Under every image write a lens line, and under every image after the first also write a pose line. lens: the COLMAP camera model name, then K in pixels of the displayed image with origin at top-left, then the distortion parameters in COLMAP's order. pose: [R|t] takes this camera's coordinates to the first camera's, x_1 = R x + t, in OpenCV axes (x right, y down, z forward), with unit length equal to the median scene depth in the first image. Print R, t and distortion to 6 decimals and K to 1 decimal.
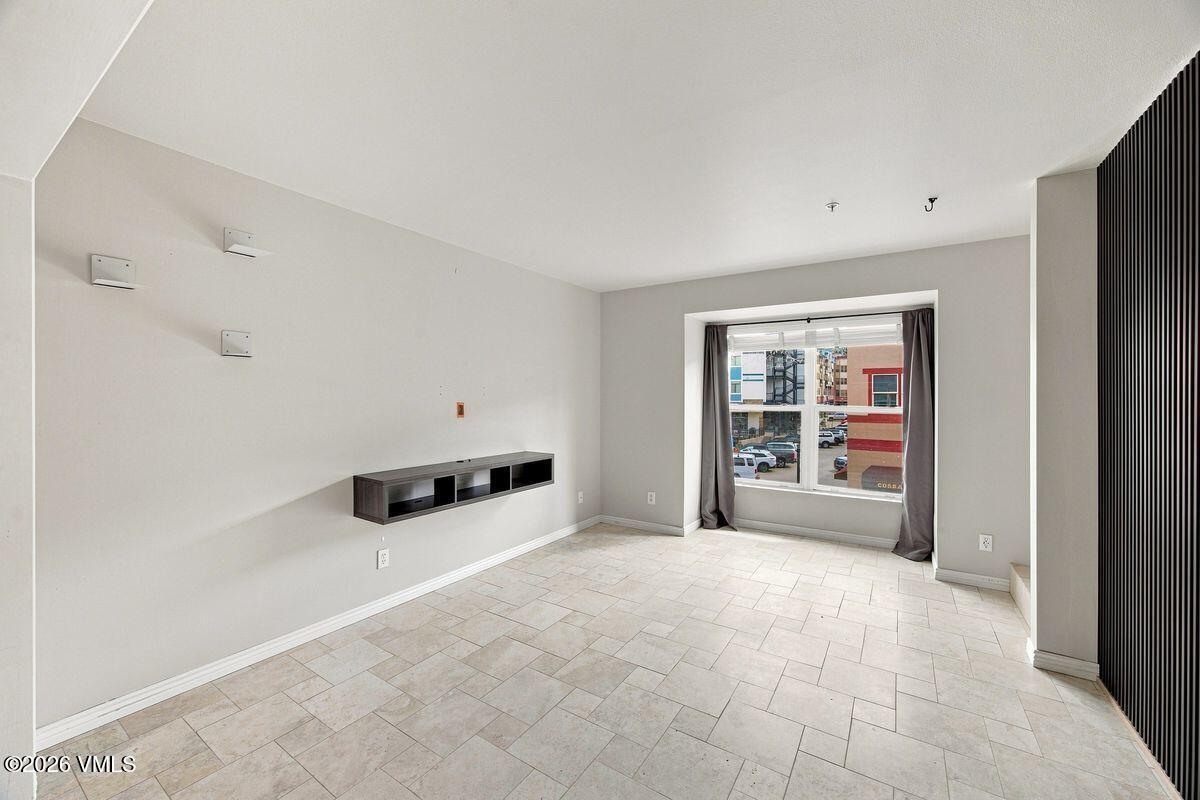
lens RADIAL K [[475.0, 0, 596.1], [0, 475.0, 399.4], [0, 0, 1]] dist [-0.016404, 0.010266]
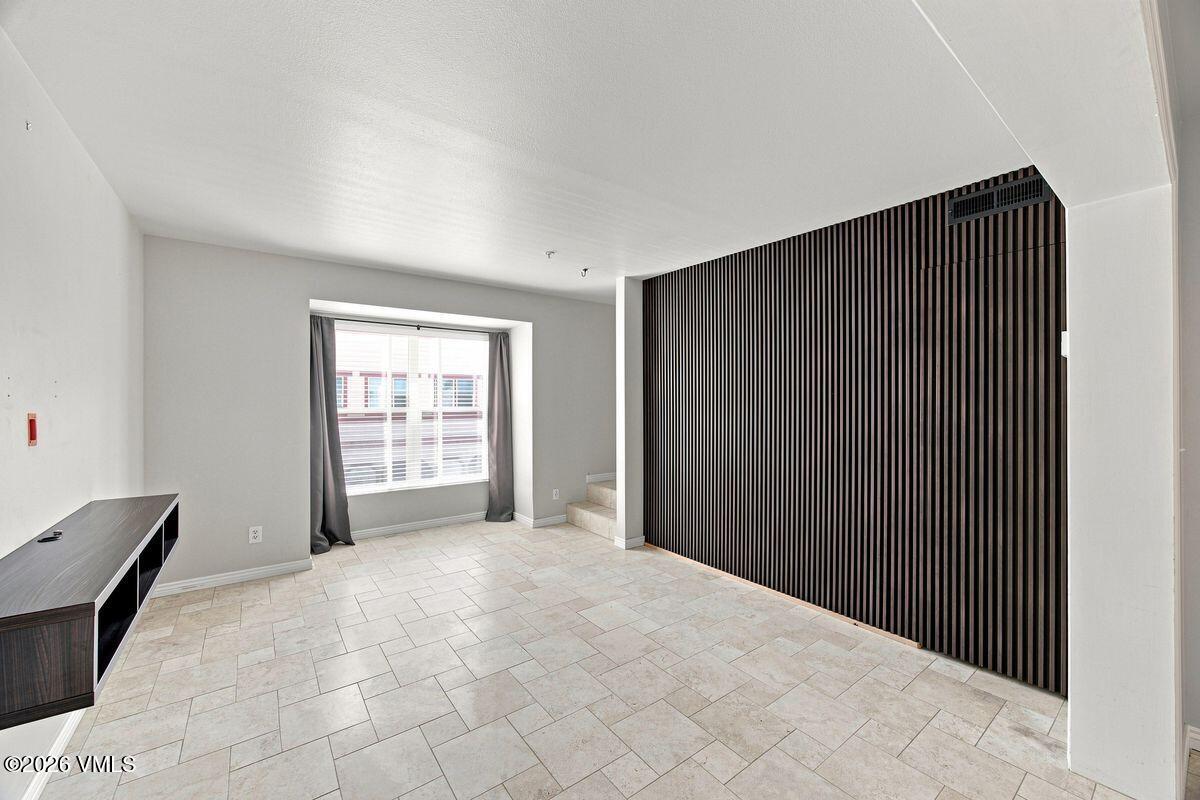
lens RADIAL K [[475.0, 0, 596.1], [0, 475.0, 399.4], [0, 0, 1]] dist [-0.016404, 0.010266]
pose [[0.342411, -0.003623, 0.939543, -0.683562], [0.005720, 0.999982, 0.001772, -0.005940], [-0.939533, 0.004767, 0.342425, 0.417880]]
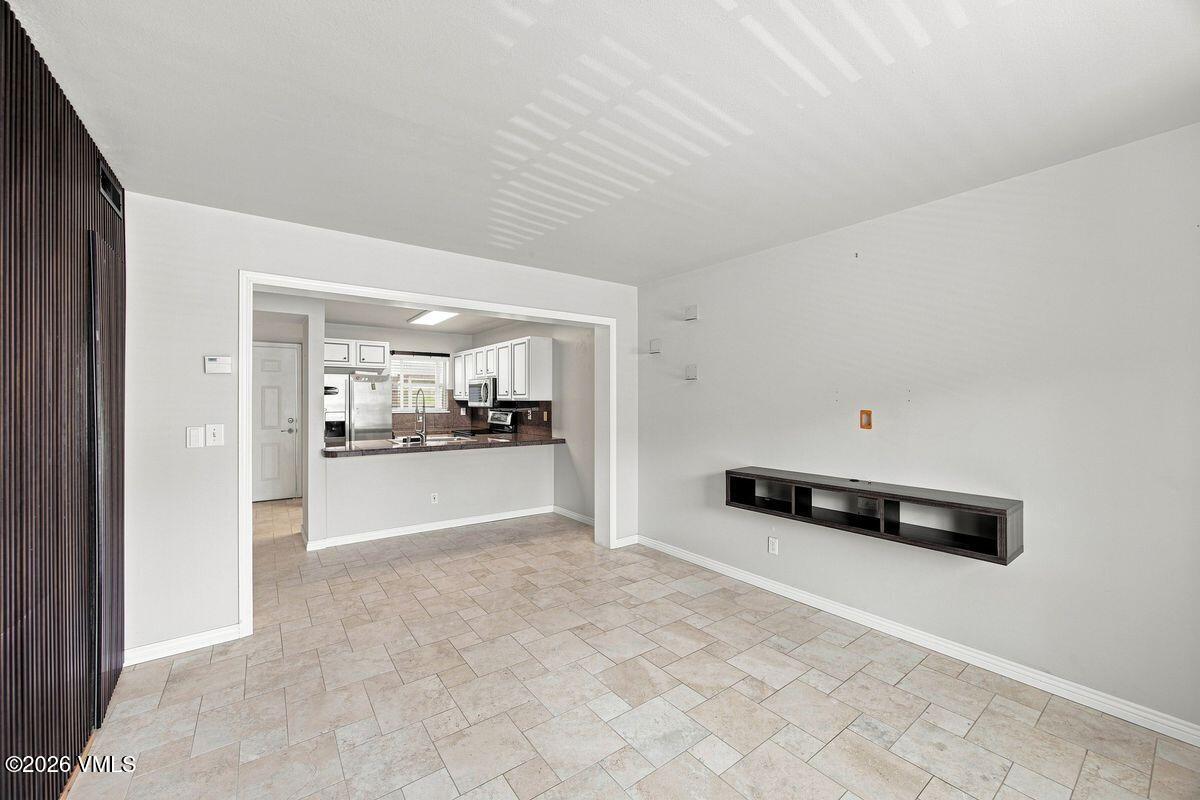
lens RADIAL K [[462.9, 0, 600.0], [0, 462.9, 400.0], [0, 0, 1]] dist [-0.020673, 0.007331]
pose [[-0.341849, -0.005179, -0.939741, 0.801505], [-0.006418, 0.999974, -0.003177, -0.008598], [0.939733, 0.004945, -0.341874, 1.074688]]
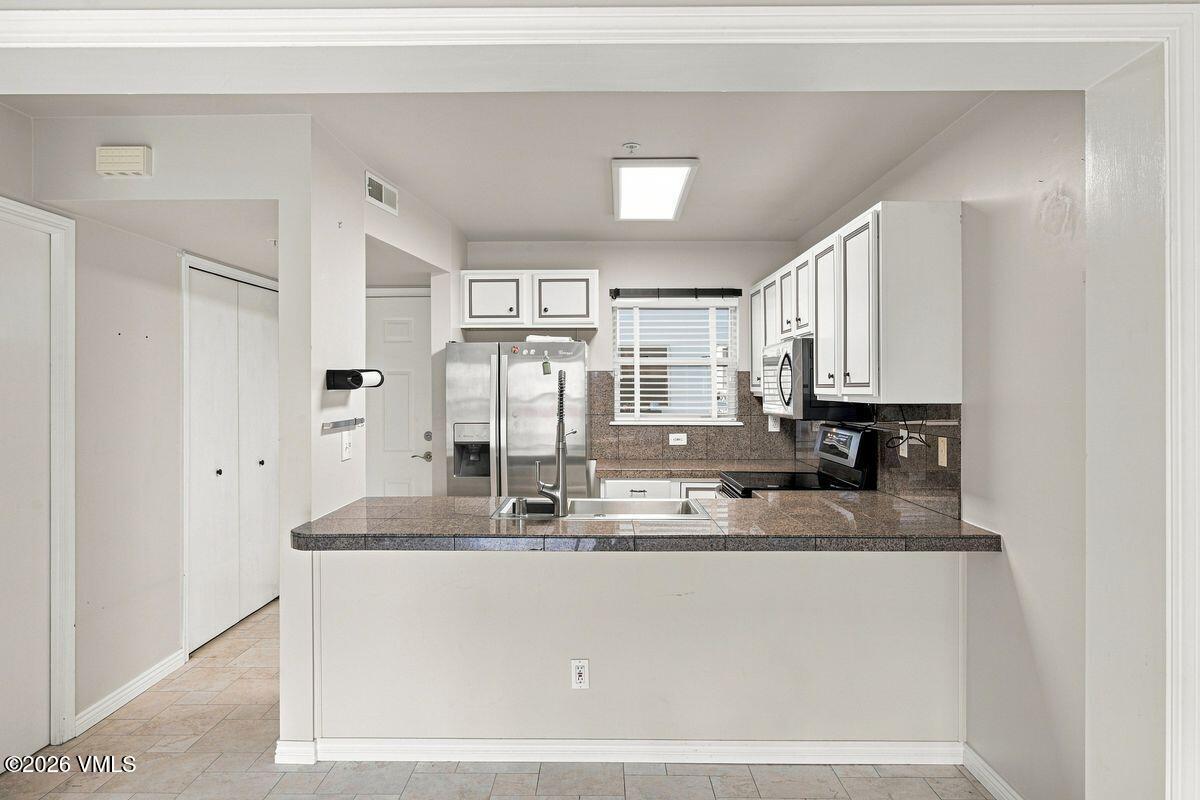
lens RADIAL K [[801.8, 0, 600.0], [0, 801.8, 400.0], [0, 0, 1]] dist [-0.002803, -0.001153]
pose [[-0.836215, 0.003033, -0.548394, -0.070182], [-0.006357, 0.999864, 0.015224, -0.031053], [0.548366, 0.016216, -0.836081, 0.810854]]
